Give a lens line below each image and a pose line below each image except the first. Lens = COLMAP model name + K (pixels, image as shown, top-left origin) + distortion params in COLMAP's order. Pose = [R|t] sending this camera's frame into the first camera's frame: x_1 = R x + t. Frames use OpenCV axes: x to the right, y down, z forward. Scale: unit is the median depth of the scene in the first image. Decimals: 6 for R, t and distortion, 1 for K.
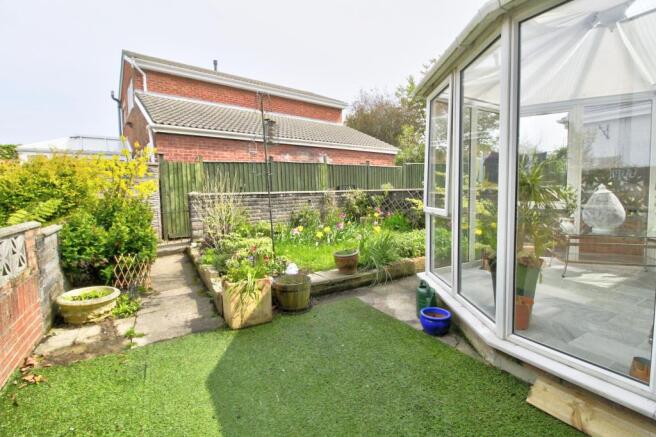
lens RADIAL K [[302.5, 0, 328.0], [0, 302.5, 218.5], [0, 0, 1]] dist [-0.000712, -0.011397]
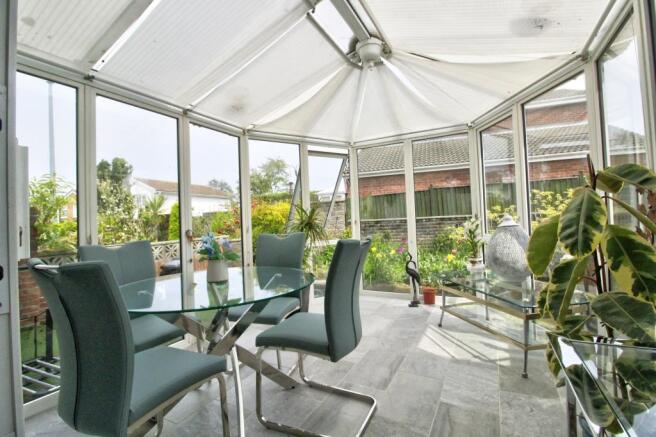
lens RADIAL K [[302.5, 0, 328.0], [0, 302.5, 218.5], [0, 0, 1]] dist [-0.000712, -0.011397]
pose [[0.531157, -0.006682, -0.847247, 0.591374], [-0.046141, 0.998257, -0.036799, -0.027557], [0.846016, 0.058639, 0.529923, 0.133151]]
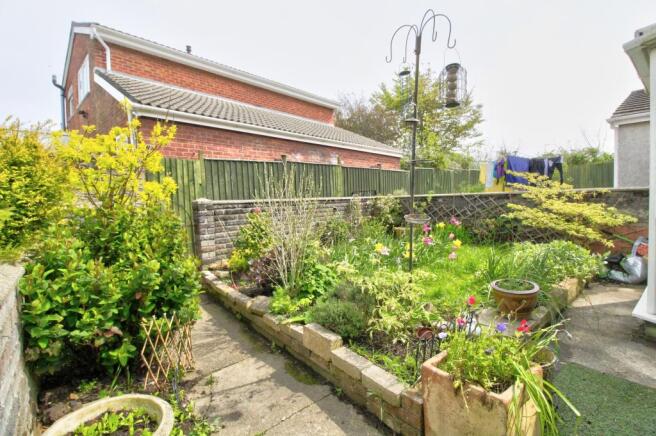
lens RADIAL K [[302.5, 0, 328.0], [0, 302.5, 218.0], [0, 0, 1]] dist [-0.000712, -0.011397]
pose [[0.988208, -0.018366, 0.152012, -0.219066], [0.023219, 0.999274, -0.030206, -0.011263], [-0.151347, 0.033379, 0.987917, 0.211879]]
